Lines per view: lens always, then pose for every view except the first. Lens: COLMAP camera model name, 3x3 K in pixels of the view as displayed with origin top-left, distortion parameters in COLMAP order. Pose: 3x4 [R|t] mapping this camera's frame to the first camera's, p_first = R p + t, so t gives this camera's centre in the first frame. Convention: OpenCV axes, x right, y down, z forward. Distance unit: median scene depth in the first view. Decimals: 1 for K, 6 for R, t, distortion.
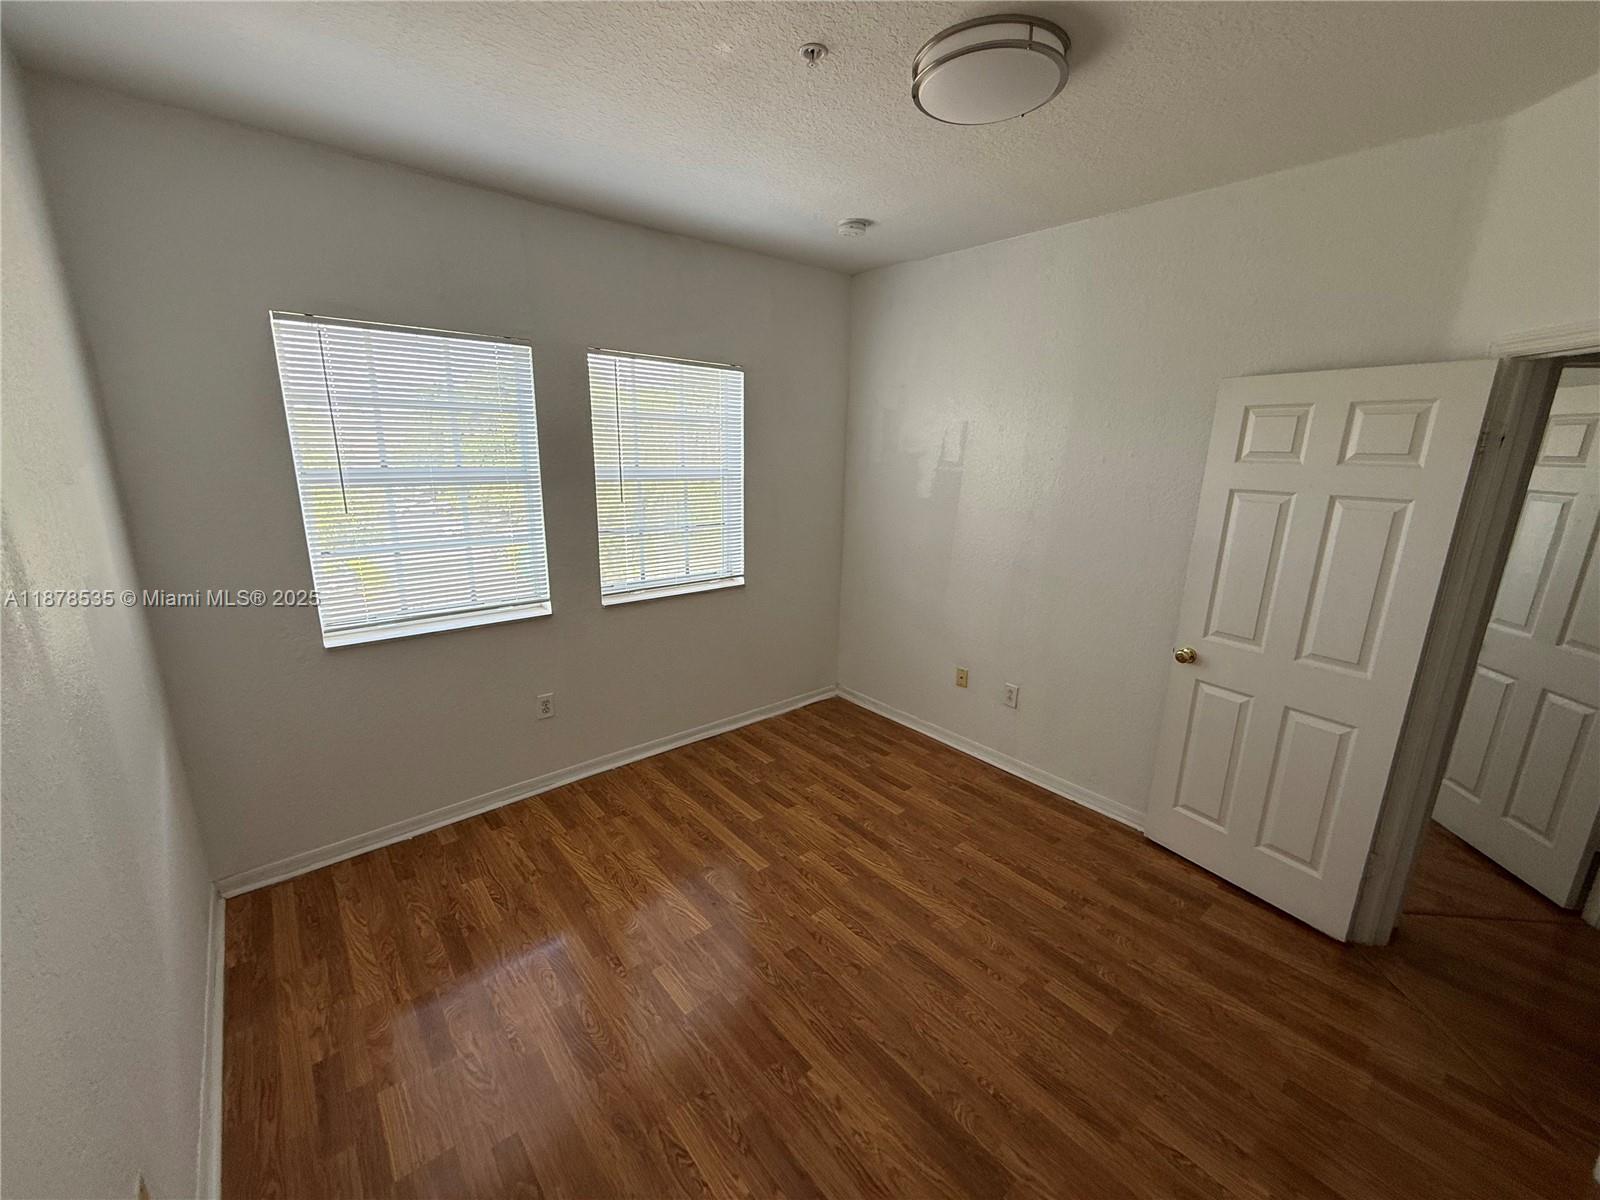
lens RADIAL K [[637.5, 0, 799.5], [0, 637.5, 597.0], [0, 0, 1]] dist [-0.000828, 0.000165]
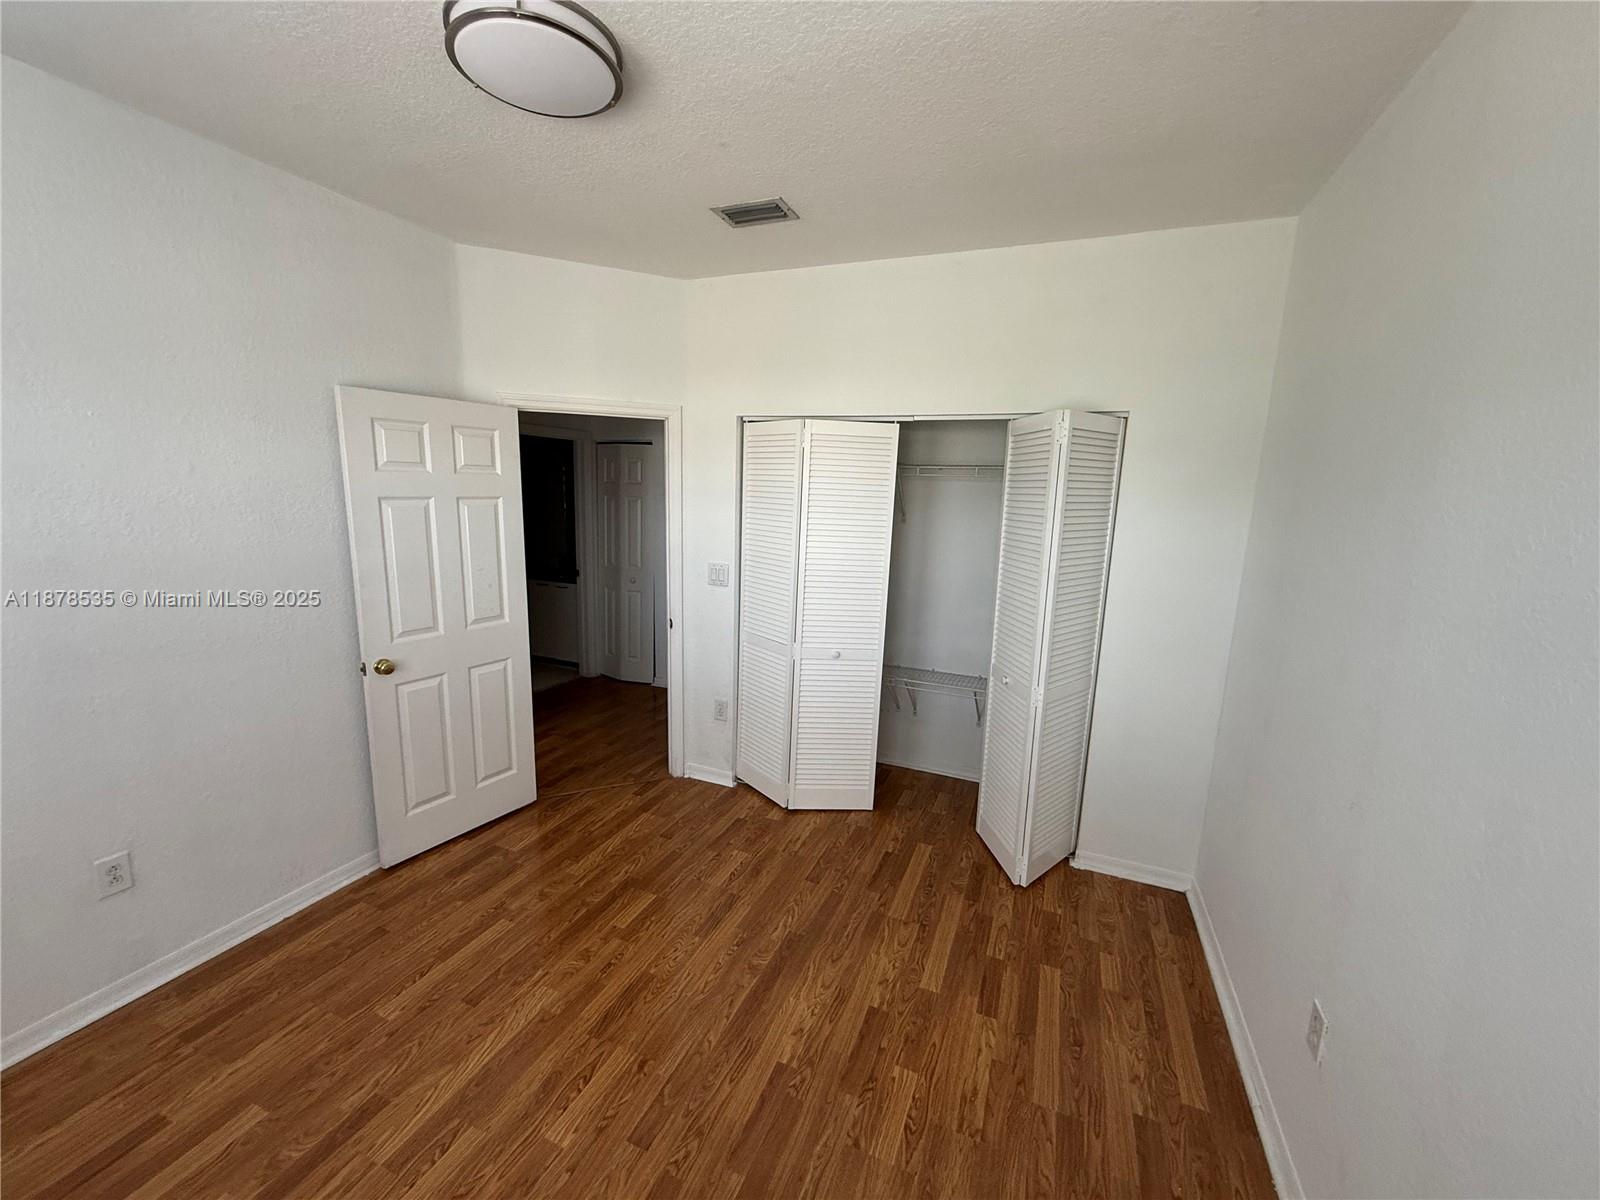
lens RADIAL K [[637.5, 0, 793.7], [0, 637.5, 599.1], [0, 0, 1]] dist [-0.000828, 0.000165]
pose [[-0.444715, -0.188011, 0.875717, -0.575712], [0.173215, 0.941210, 0.290036, -0.203107], [-0.878763, 0.280671, -0.386004, 0.885587]]
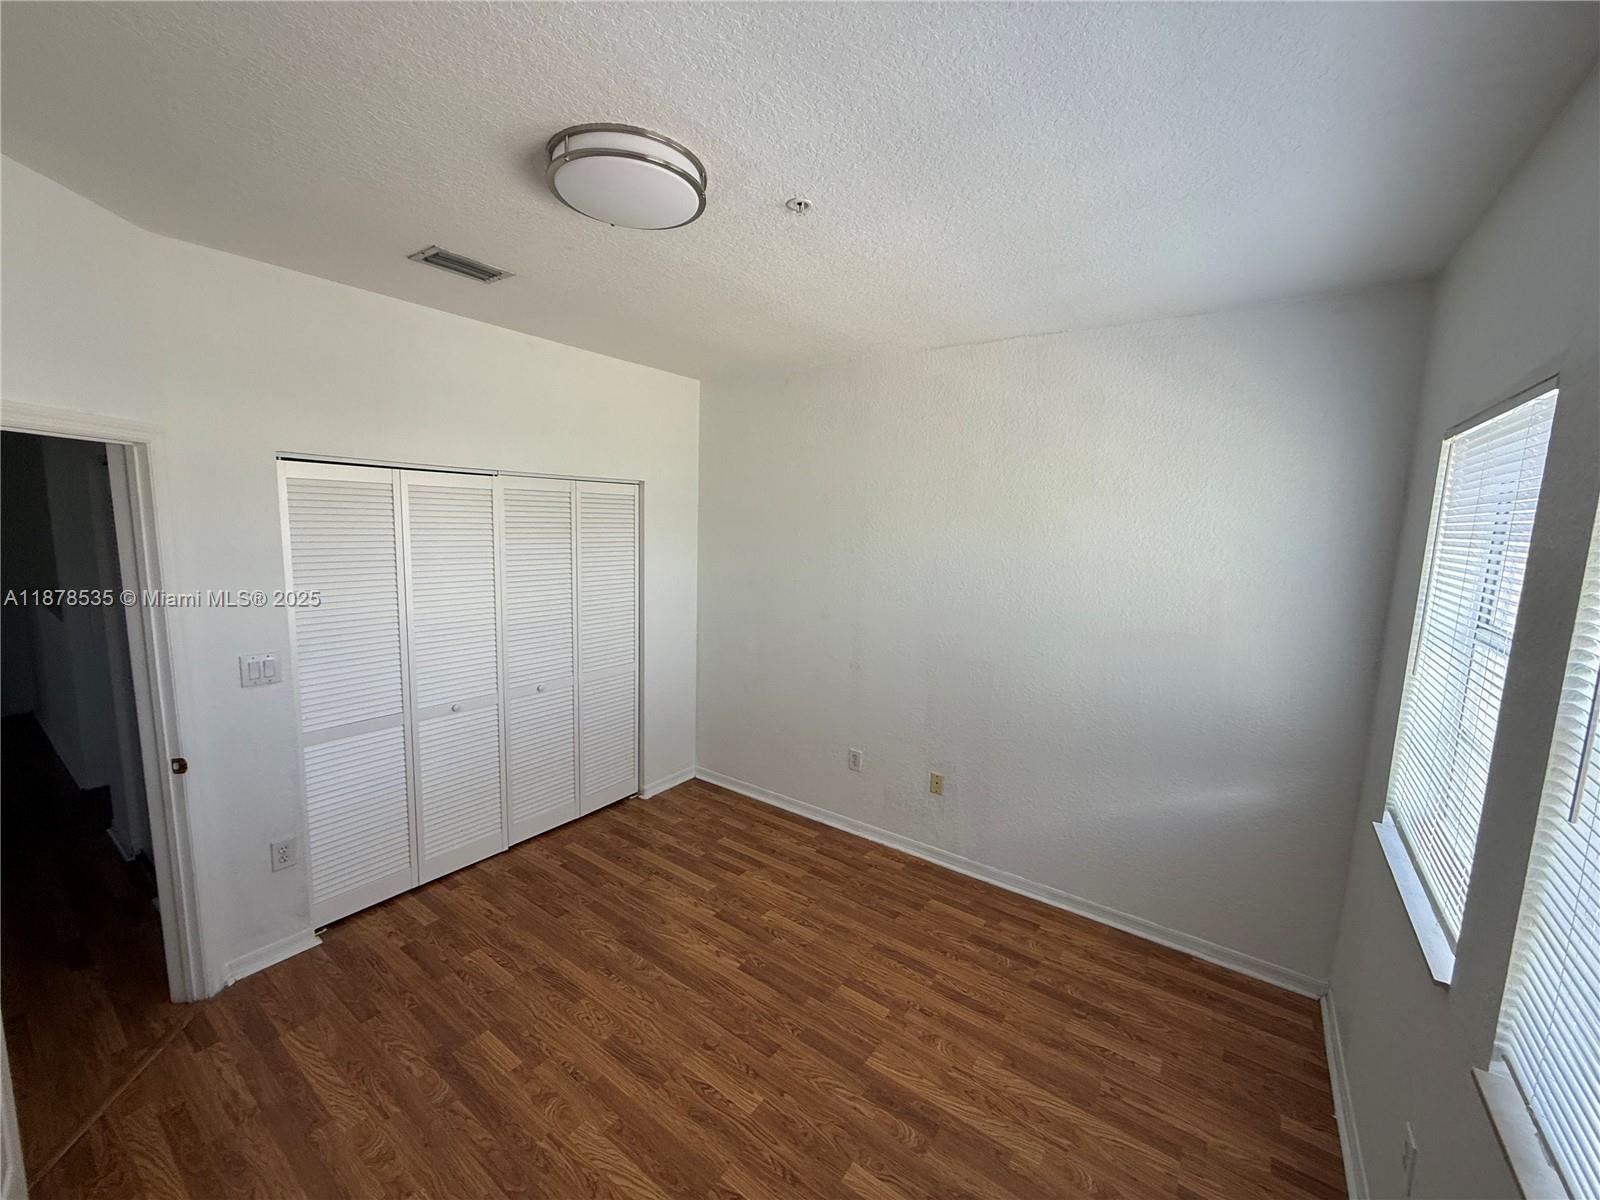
lens RADIAL K [[637.5, 0, 794.2], [0, 637.5, 600.2], [0, 0, 1]] dist [-0.000828, 0.000165]
pose [[-0.970880, -0.015296, -0.239077, 0.191127], [-0.100987, 0.931090, 0.350532, -0.416018], [0.217241, 0.364468, -0.905522, 1.536300]]
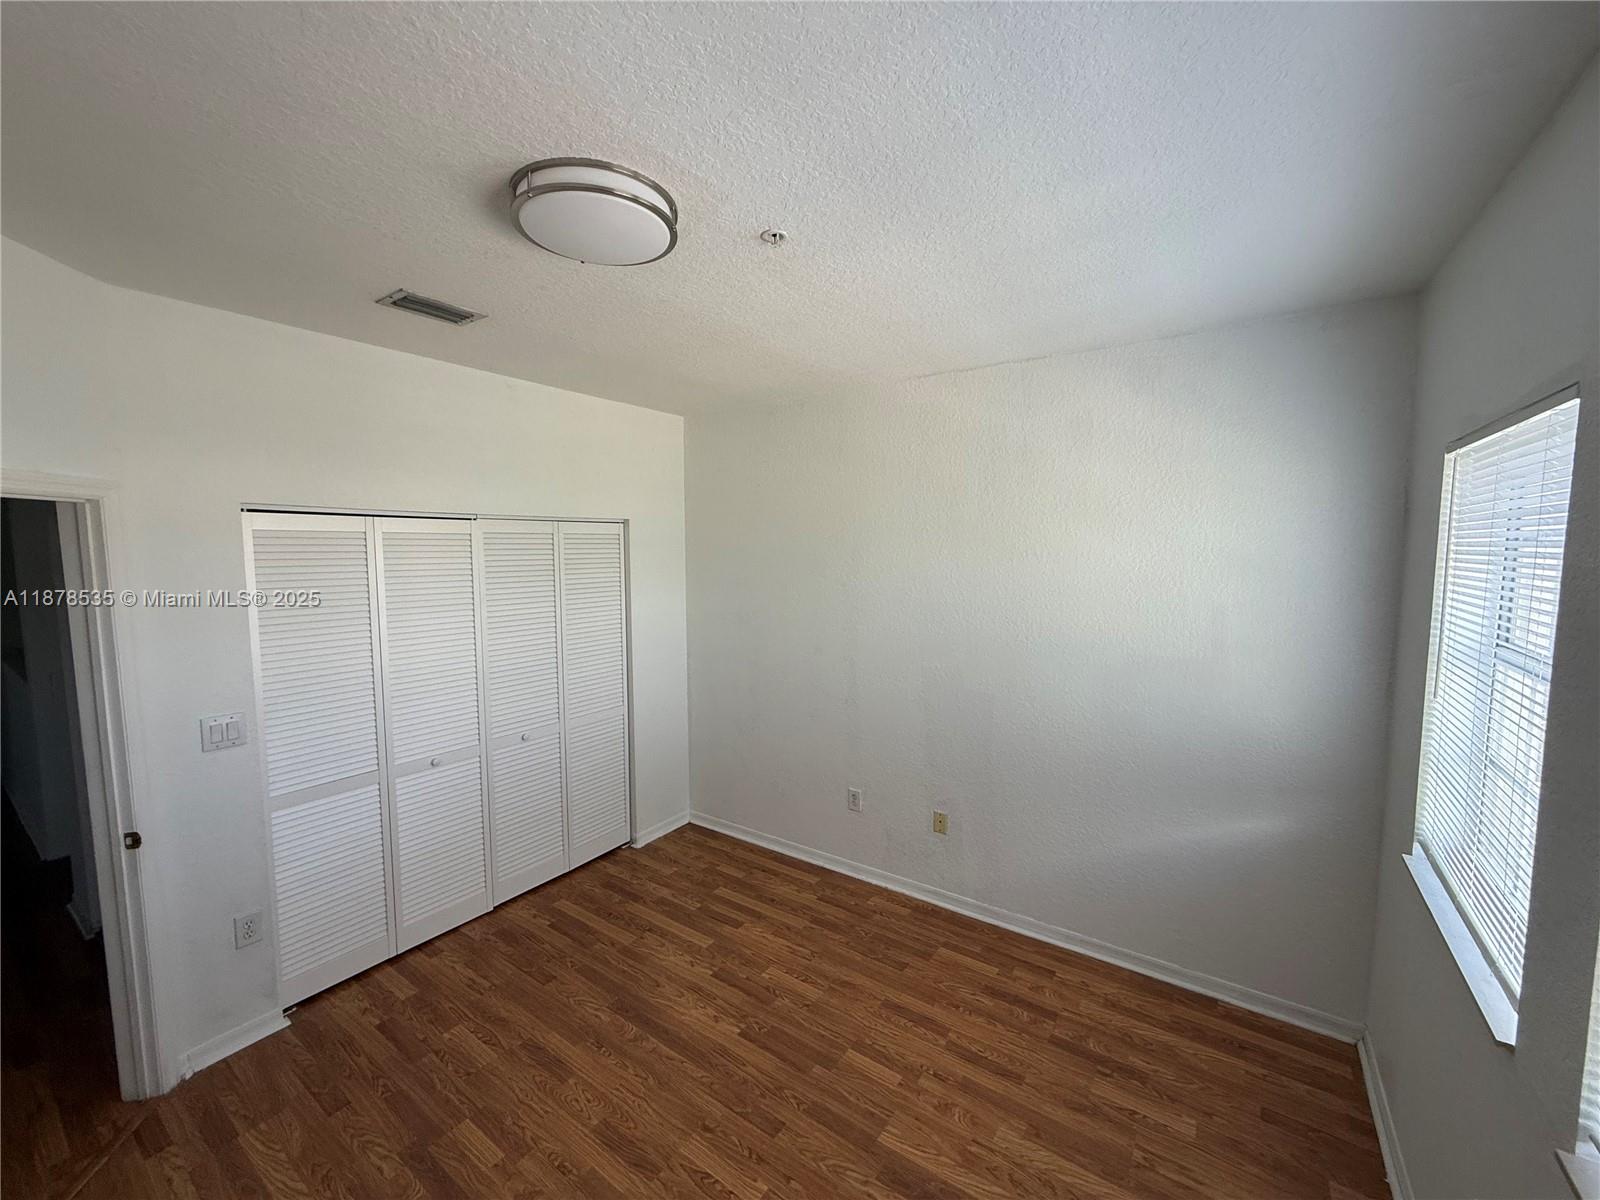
lens RADIAL K [[637.5, 0, 794.6], [0, 637.5, 600.4], [0, 0, 1]] dist [-0.000828, 0.000165]
pose [[-0.968561, 0.006894, -0.248682, 0.175123], [-0.071953, 0.949130, 0.306552, -0.416493], [0.238145, 0.314808, -0.918794, 1.497403]]
